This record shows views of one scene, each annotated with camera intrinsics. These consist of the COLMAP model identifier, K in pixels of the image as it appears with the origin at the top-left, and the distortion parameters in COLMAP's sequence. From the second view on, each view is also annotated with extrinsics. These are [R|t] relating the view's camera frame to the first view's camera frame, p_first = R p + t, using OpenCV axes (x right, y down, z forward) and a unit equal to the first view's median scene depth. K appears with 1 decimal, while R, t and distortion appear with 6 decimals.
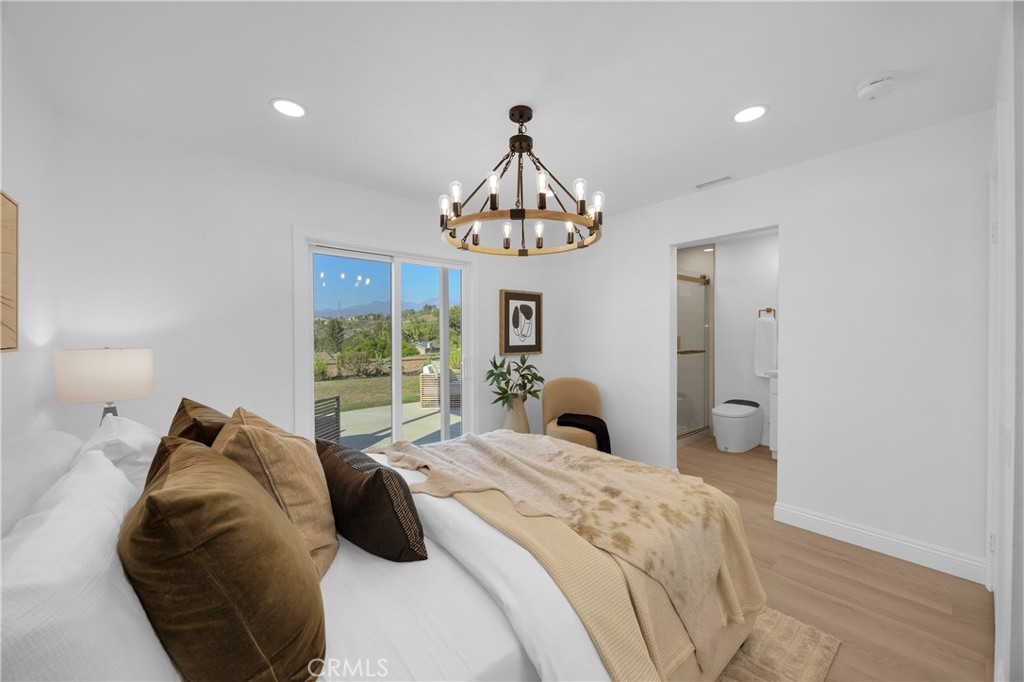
lens RADIAL K [[386.2, 0, 507.4], [0, 386.2, 340.6], [0, 0, 1]] dist [-0.005407, -0.000065]
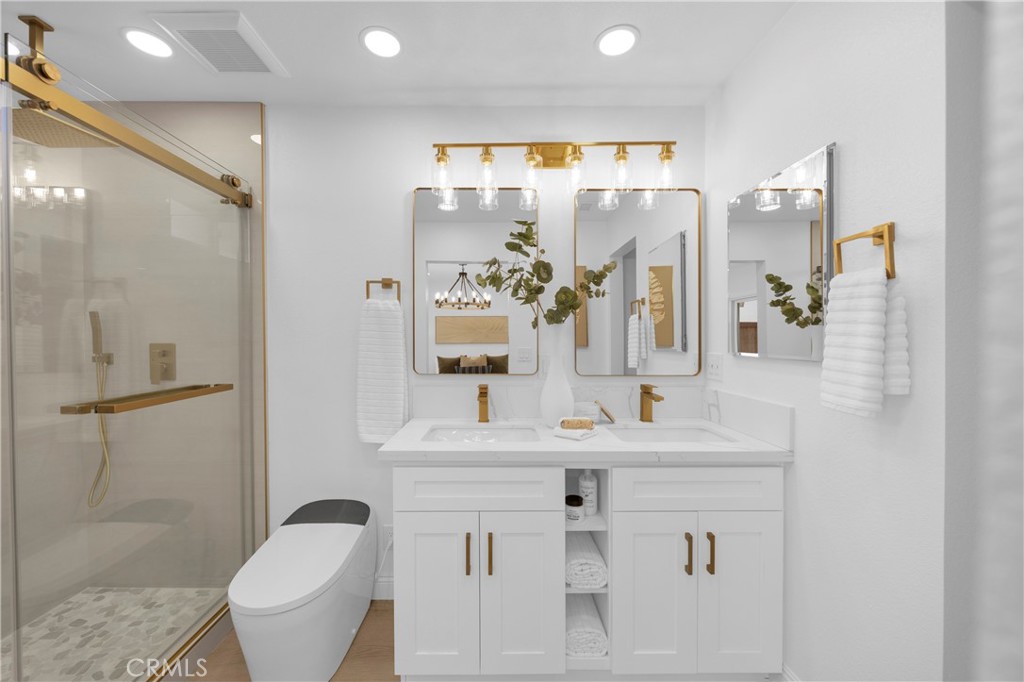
lens RADIAL K [[386.2, 0, 507.4], [0, 386.2, 340.6], [0, 0, 1]] dist [-0.005407, -0.000065]
pose [[0.624348, -0.003957, 0.781137, 0.422782], [0.012698, 0.999906, -0.005084, -0.010158], [-0.781043, 0.013094, 0.624340, 0.622558]]
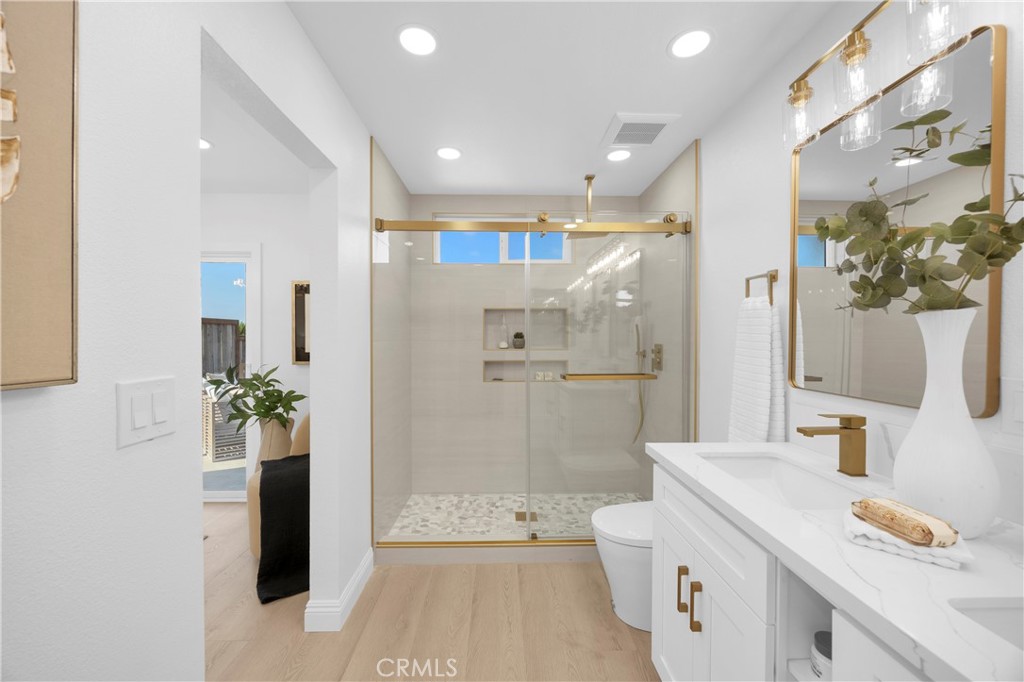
lens RADIAL K [[386.2, 0, 507.4], [0, 386.2, 340.6], [0, 0, 1]] dist [-0.005407, -0.000065]
pose [[0.786246, 0.007711, -0.617866, 0.704183], [-0.017679, 0.999794, -0.010019, -0.008737], [0.617661, 0.018801, 0.786220, 0.556580]]
